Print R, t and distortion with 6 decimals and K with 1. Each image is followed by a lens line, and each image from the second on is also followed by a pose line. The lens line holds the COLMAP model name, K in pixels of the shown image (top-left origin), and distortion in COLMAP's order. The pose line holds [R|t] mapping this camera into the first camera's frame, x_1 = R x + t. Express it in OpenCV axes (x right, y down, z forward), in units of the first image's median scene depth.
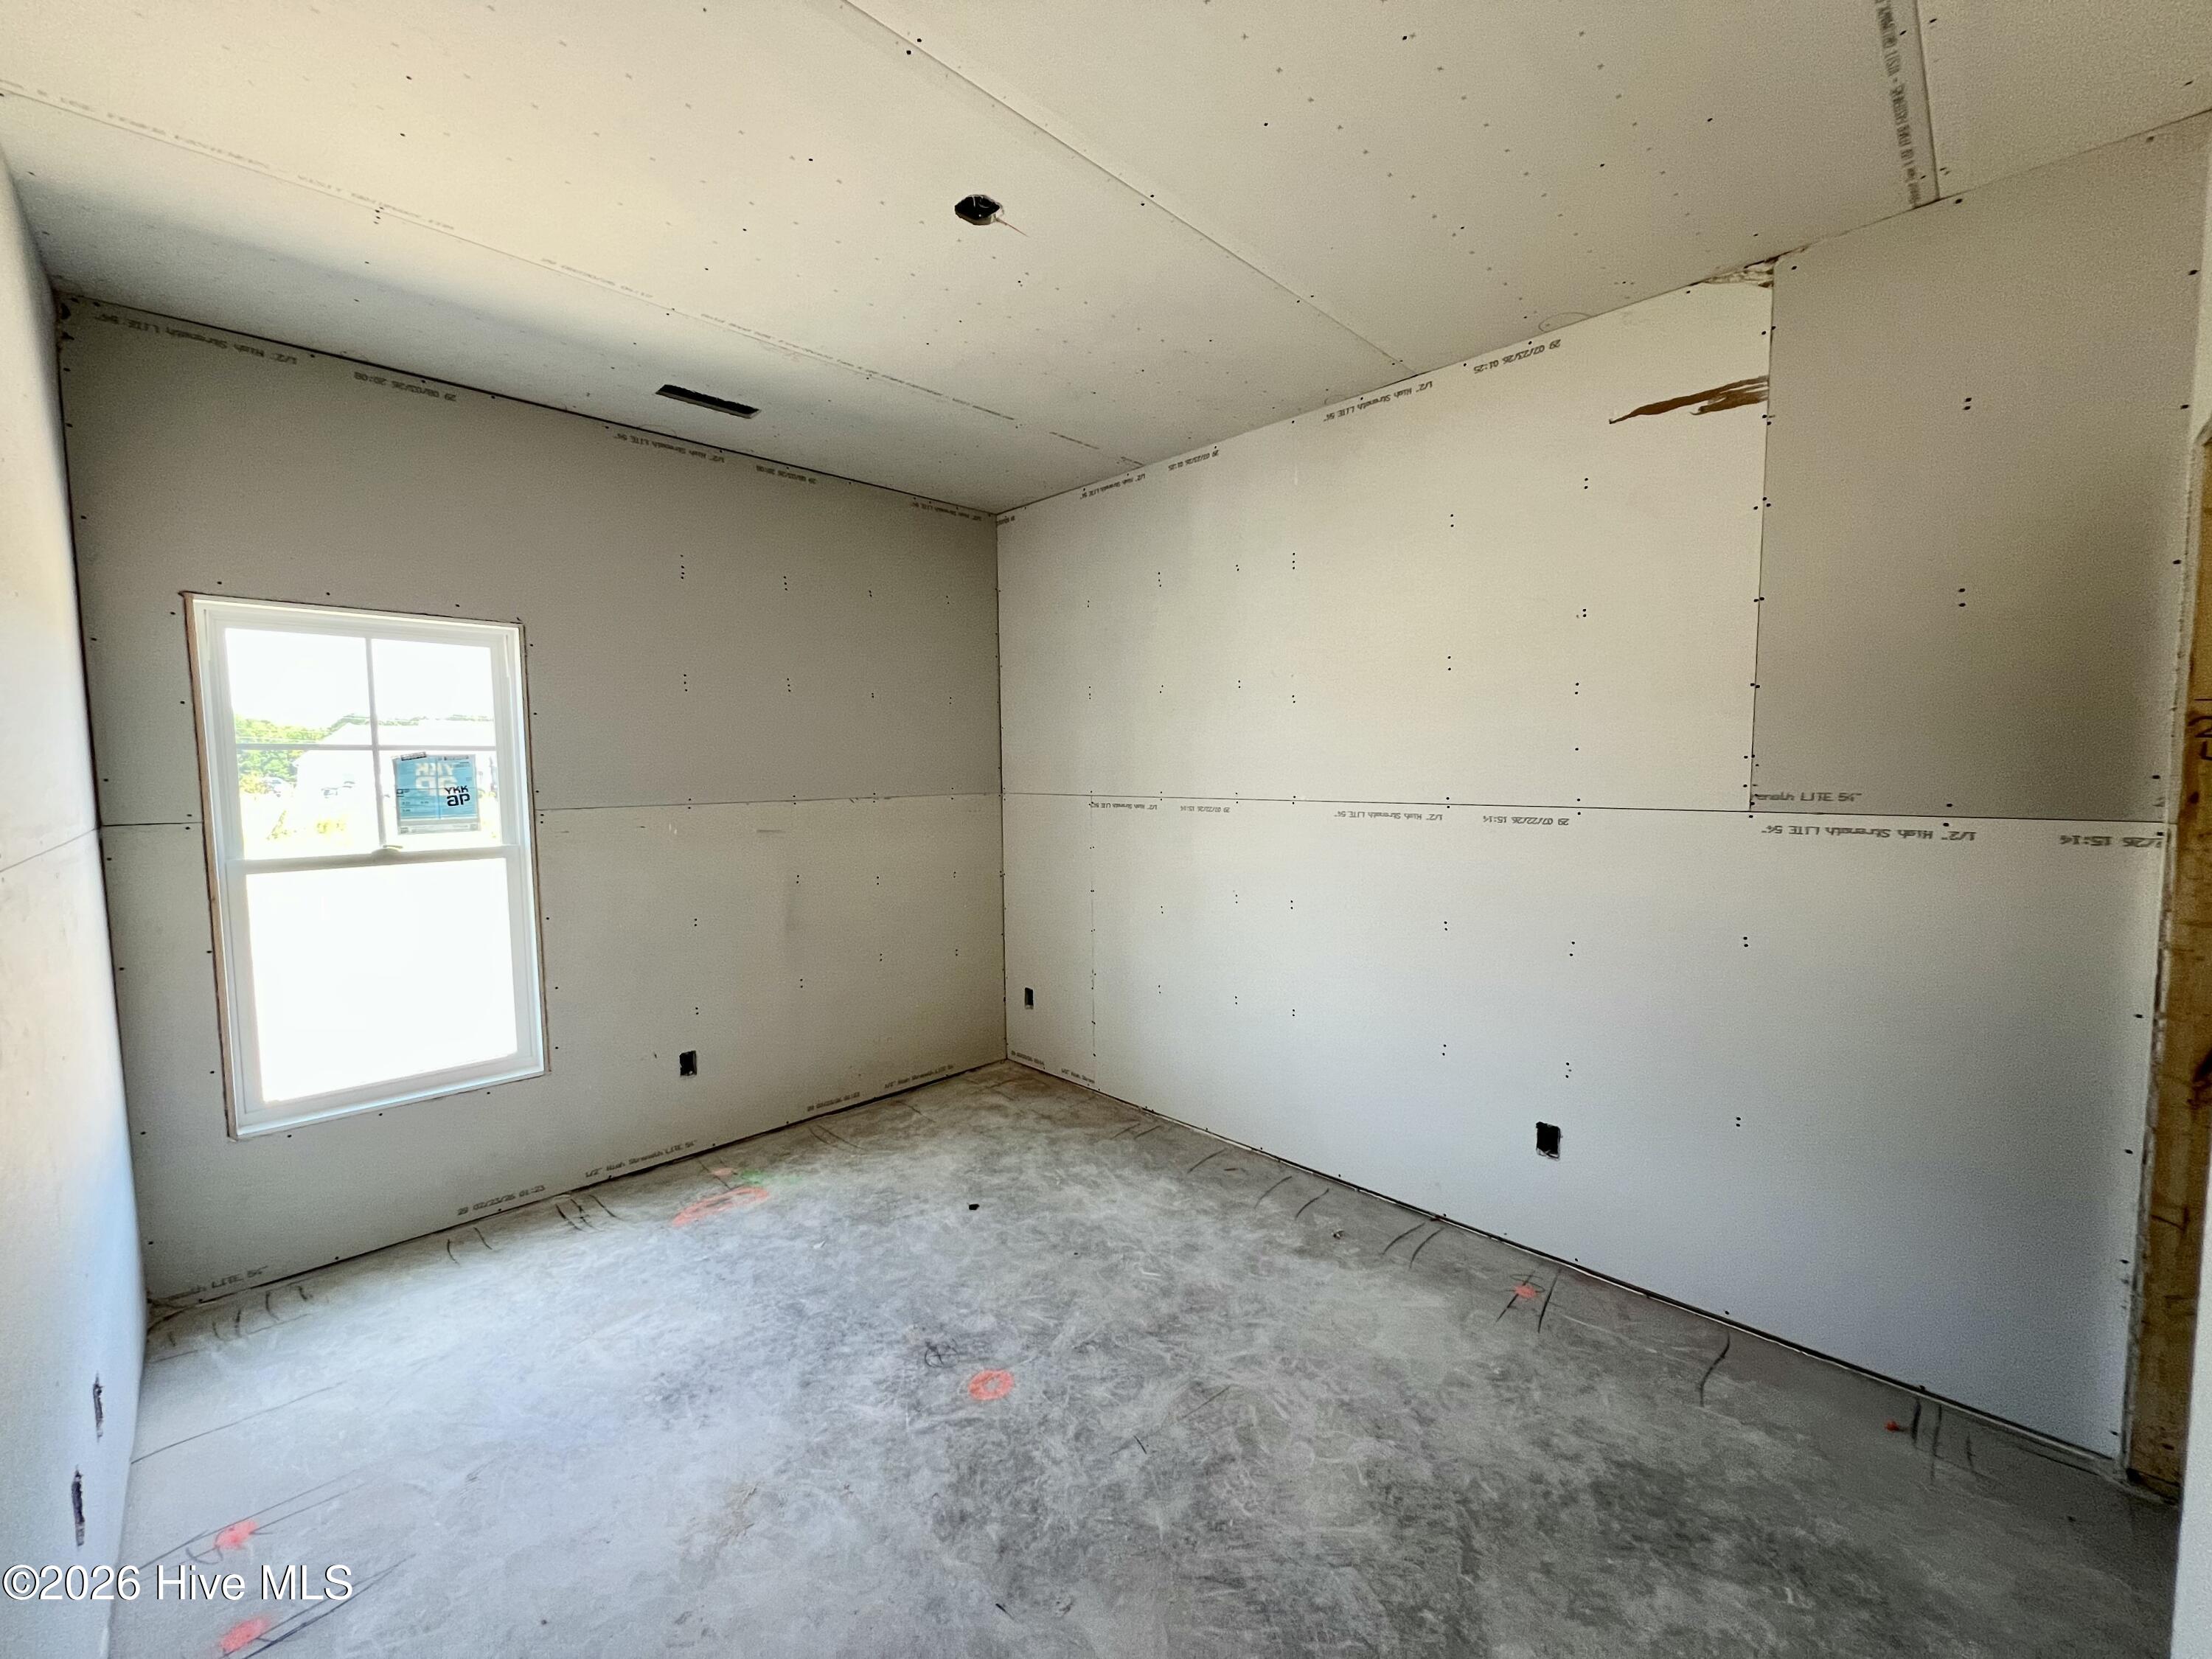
lens RADIAL K [[889.1, 0, 1106.0], [0, 889.1, 829.5], [0, 0, 1]] dist [0.000906, 0.000059]
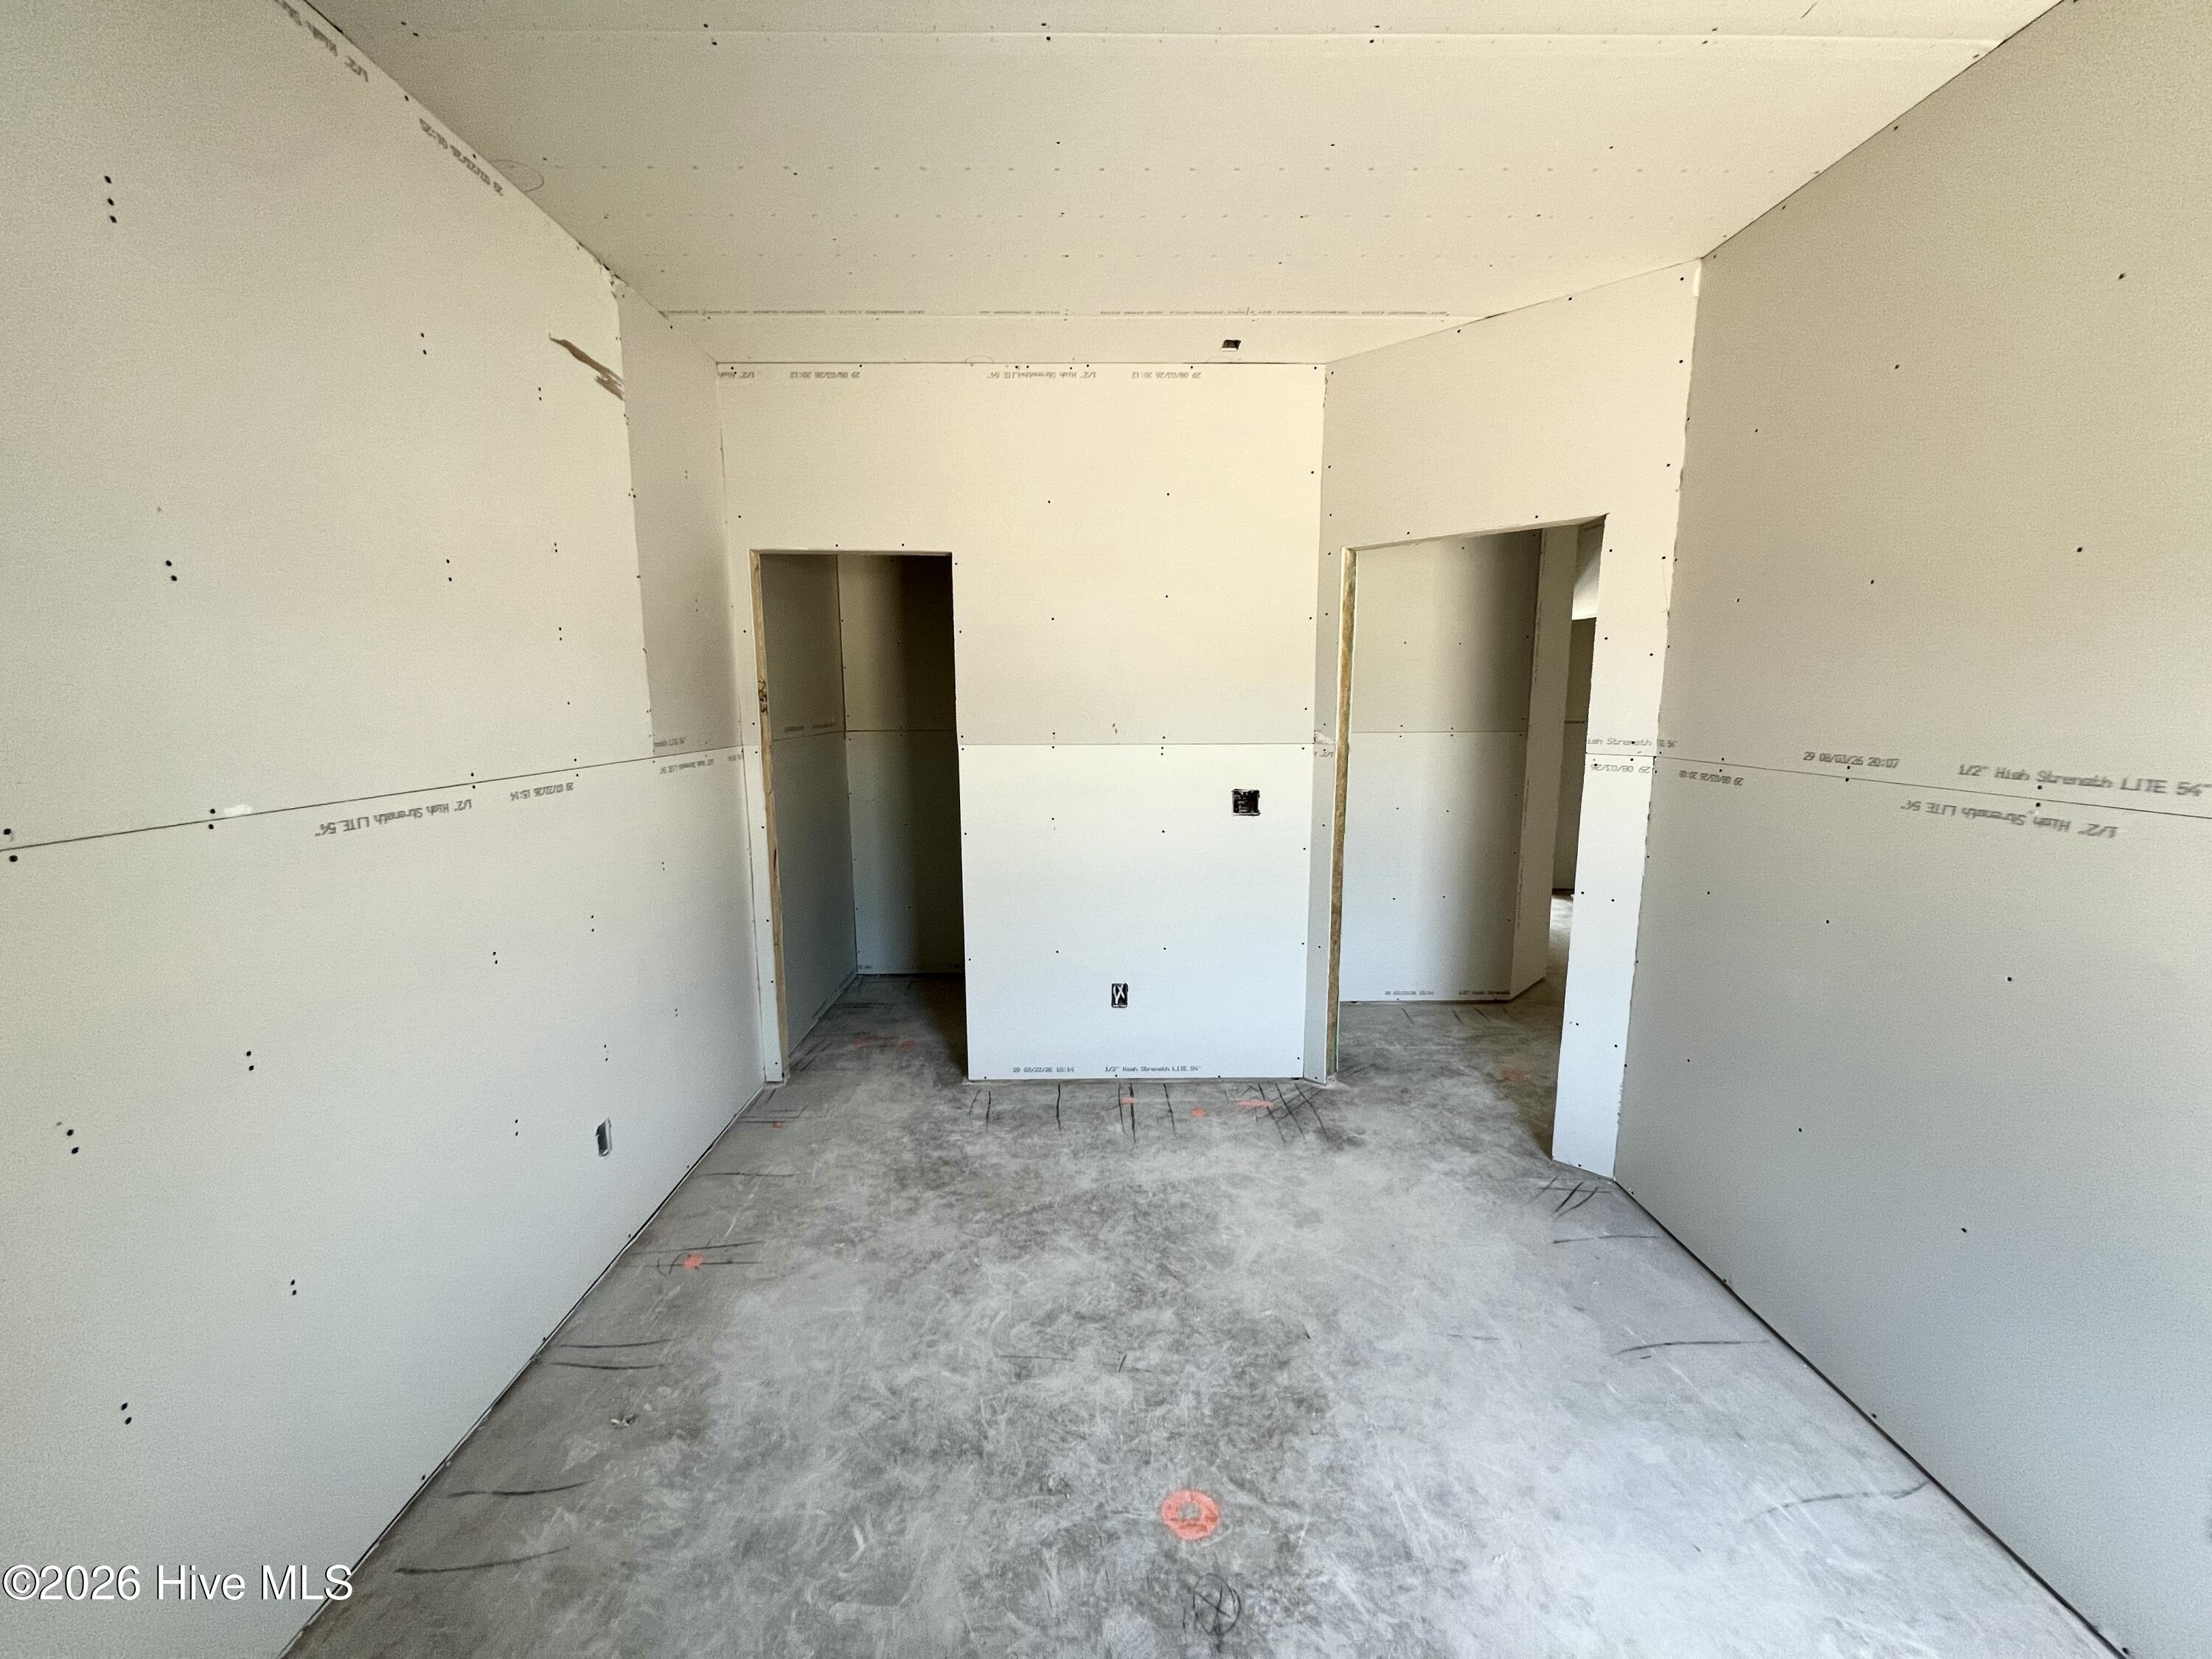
lens RADIAL K [[883.4, 0, 1104.2], [0, 883.4, 833.4], [0, 0, 1]] dist [-0.000994, 0.000124]
pose [[-0.718747, -0.094630, 0.688802, -0.592357], [0.060895, 0.978319, 0.197947, -0.131182], [-0.692600, 0.184218, -0.697402, 1.584866]]
